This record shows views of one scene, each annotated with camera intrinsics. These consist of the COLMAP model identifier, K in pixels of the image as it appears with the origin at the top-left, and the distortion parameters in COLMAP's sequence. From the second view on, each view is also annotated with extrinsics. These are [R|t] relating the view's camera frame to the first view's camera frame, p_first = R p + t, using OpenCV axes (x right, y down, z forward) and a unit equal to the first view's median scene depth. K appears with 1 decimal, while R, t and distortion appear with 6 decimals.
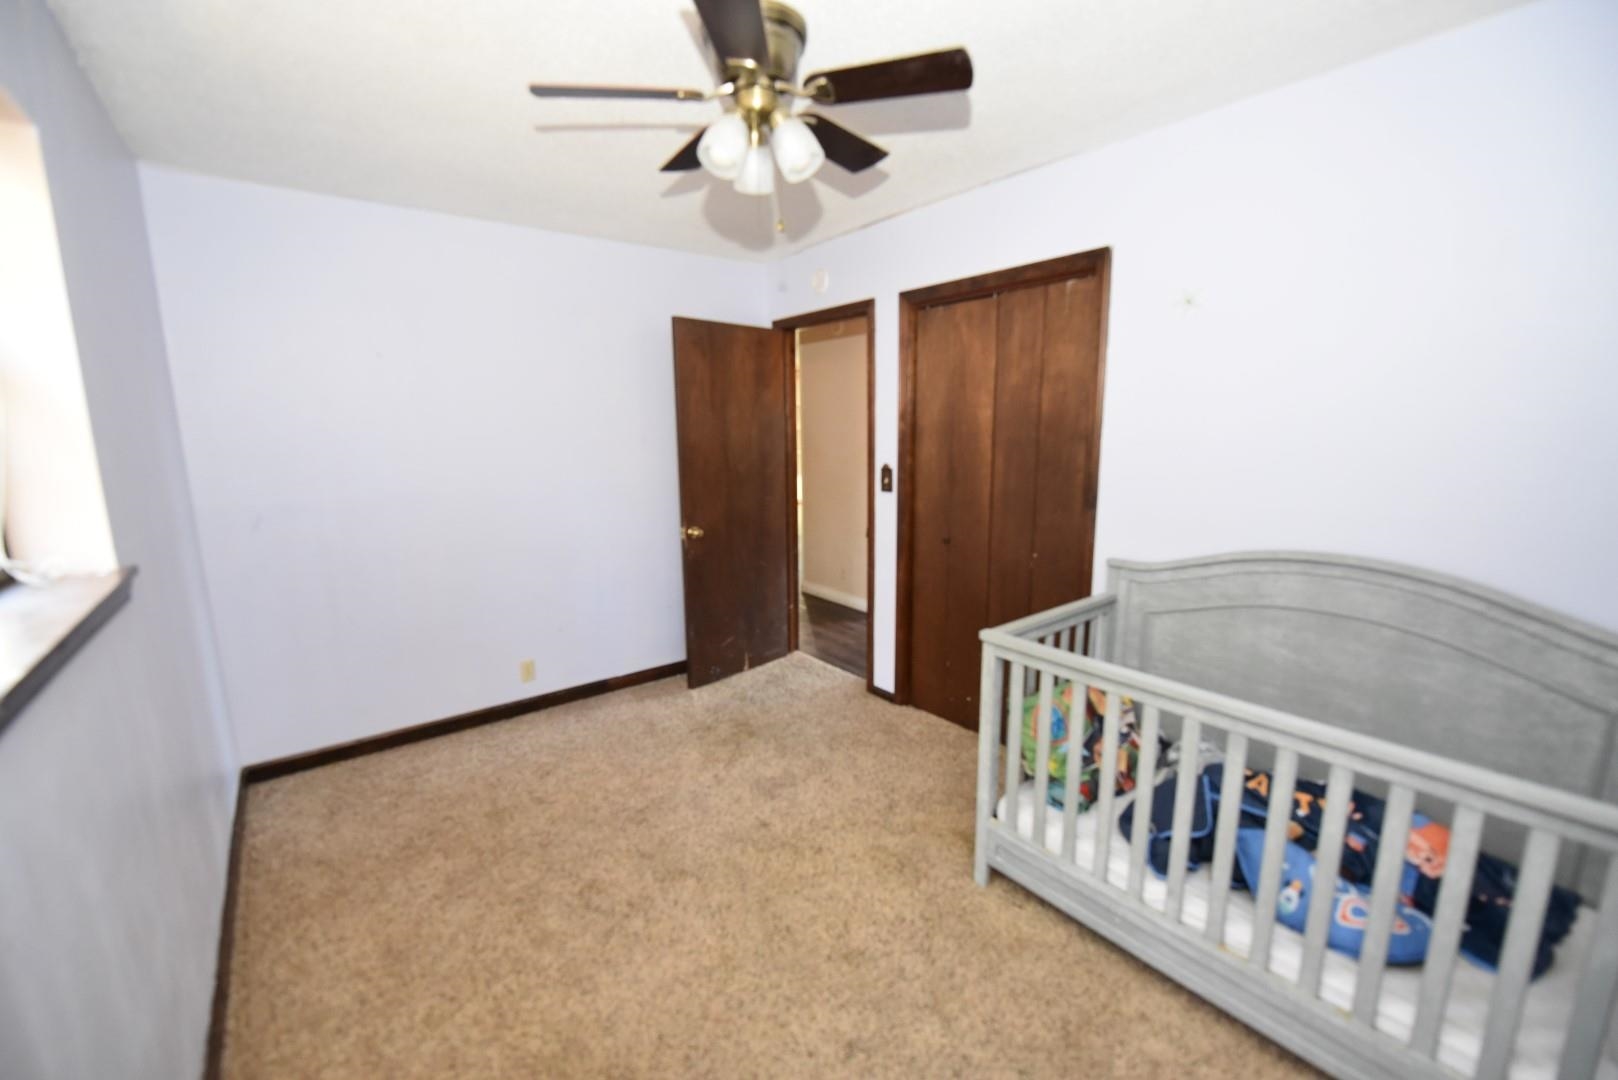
lens RADIAL K [[650.5, 0, 814.1], [0, 650.5, 539.2], [0, 0, 1]] dist [-0.009981, -0.003942]
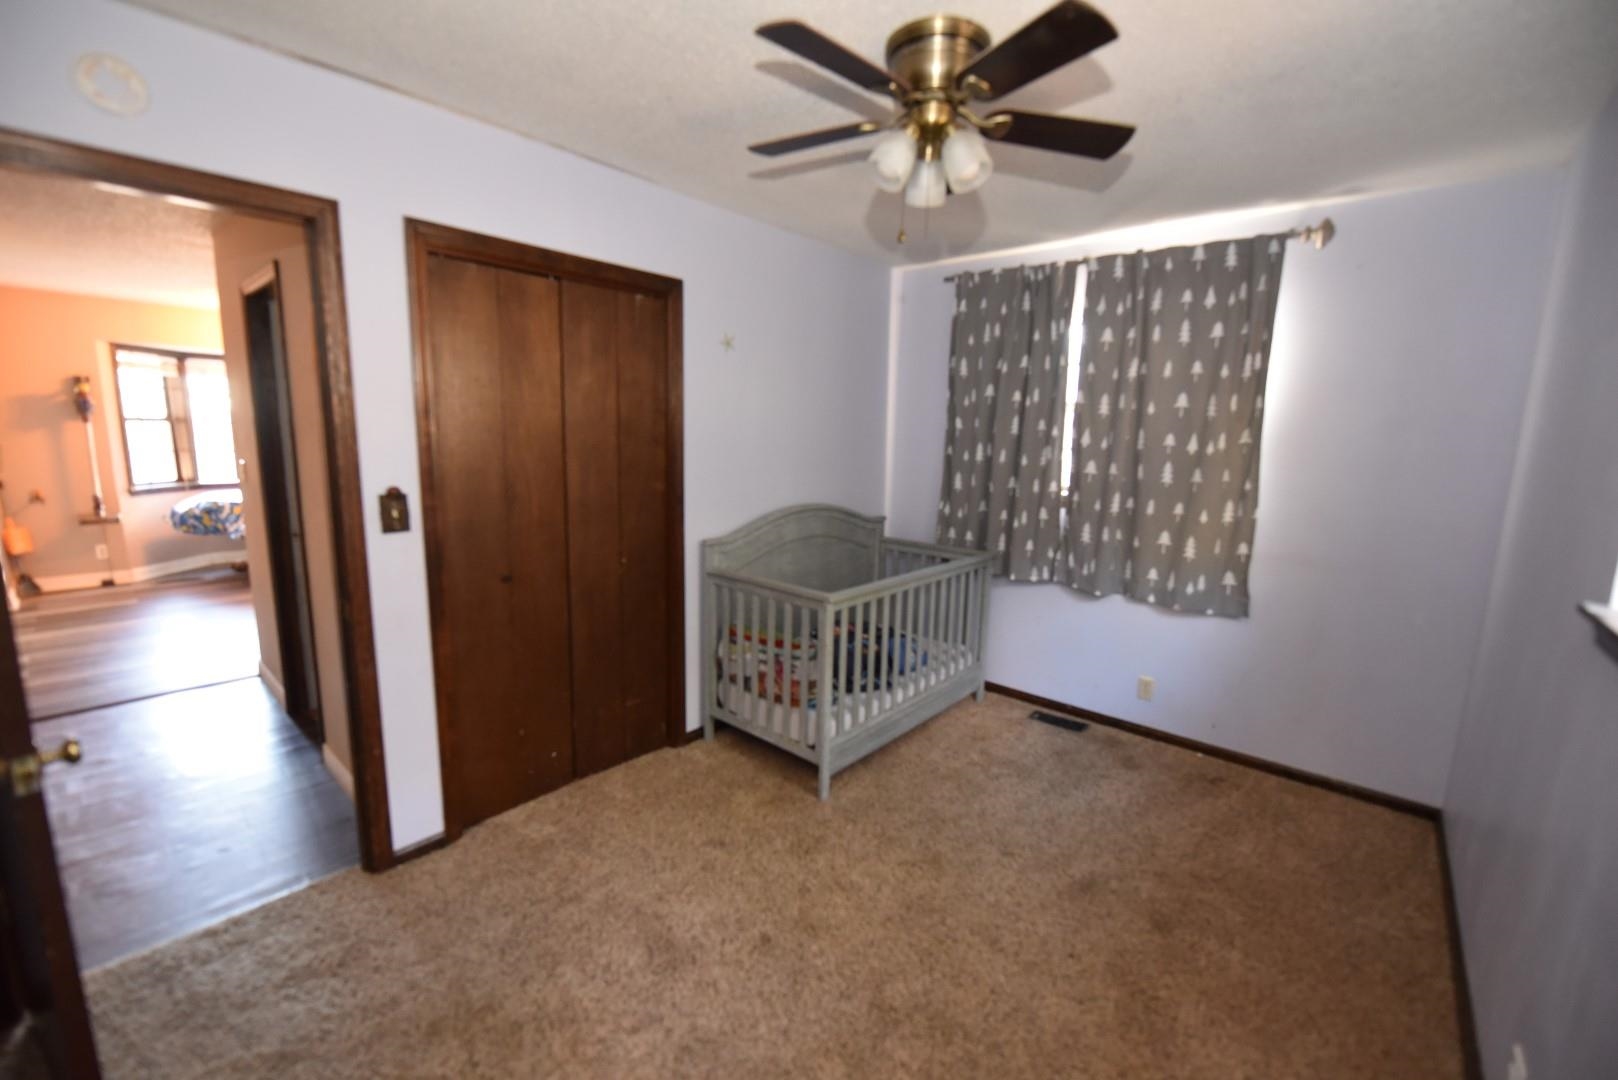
lens RADIAL K [[650.5, 0, 814.1], [0, 650.5, 539.2], [0, 0, 1]] dist [-0.009981, -0.003942]
pose [[-0.173796, -0.153852, 0.972689, -0.662706], [0.150245, 0.972015, 0.180591, -0.140311], [-0.973253, 0.177528, -0.145817, 0.838628]]
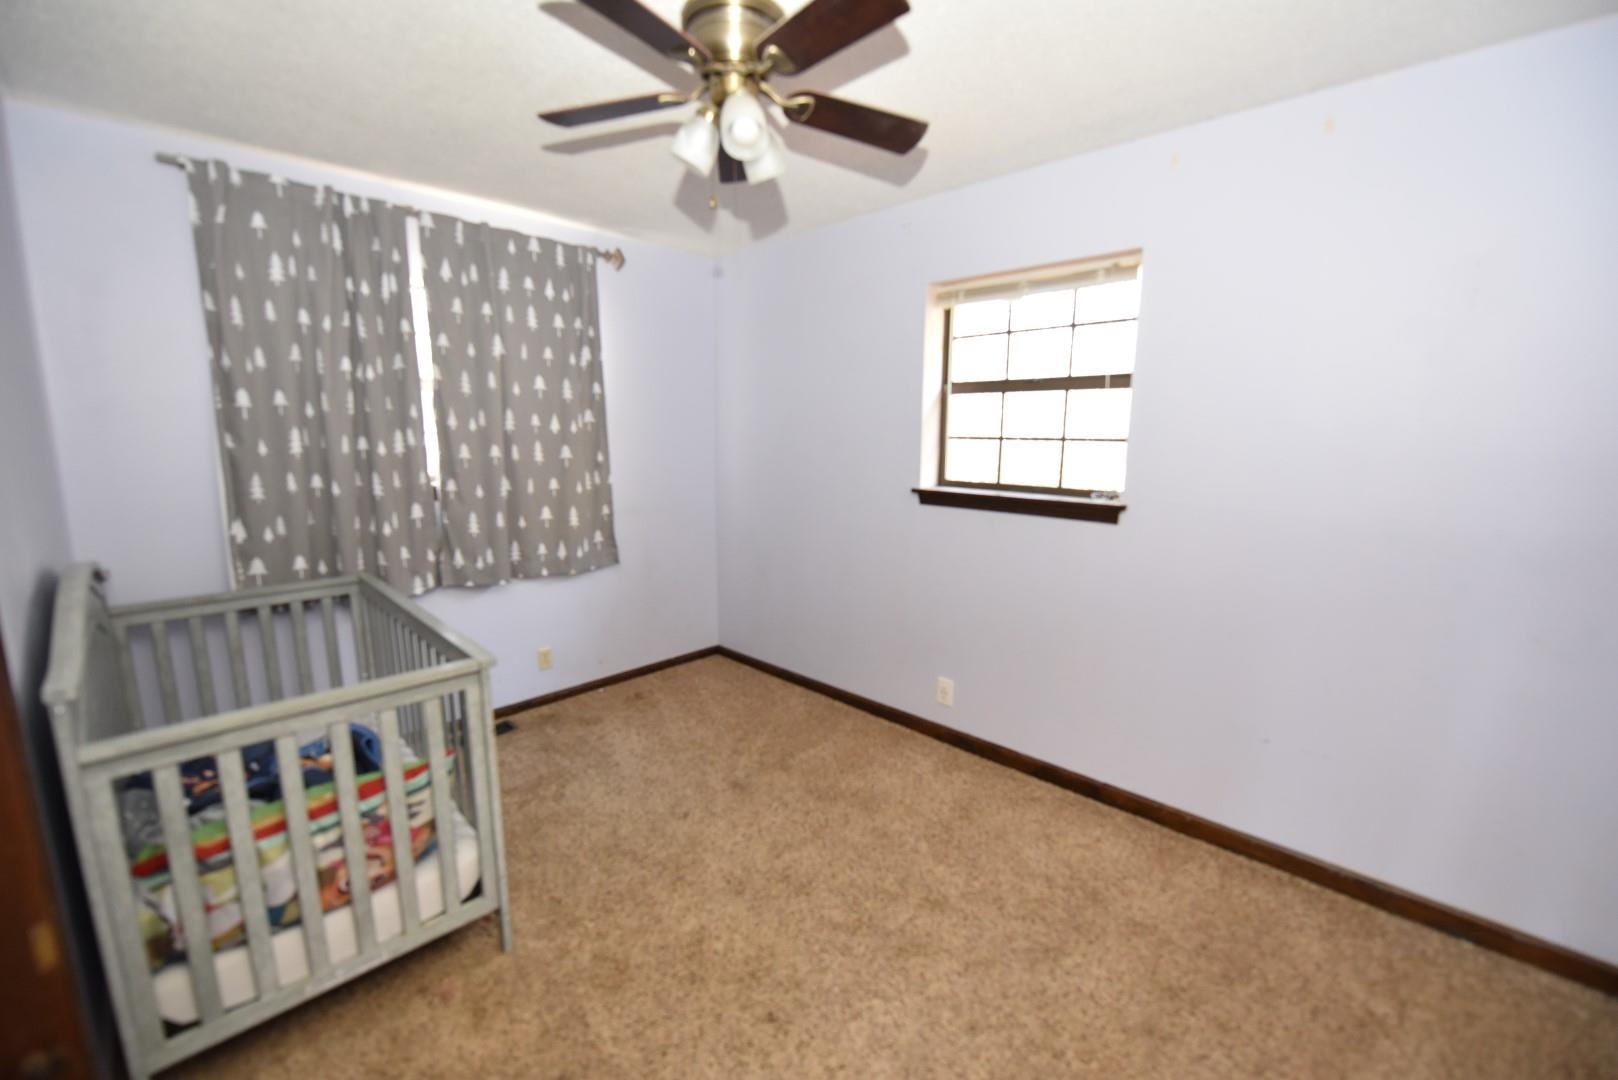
lens RADIAL K [[650.5, 0, 814.1], [0, 650.5, 539.2], [0, 0, 1]] dist [-0.009981, -0.003942]
pose [[-0.993320, 0.019603, -0.113711, -0.041853], [-0.020123, 0.940932, 0.337998, -0.214954], [0.113620, 0.338029, -0.934252, 1.262647]]
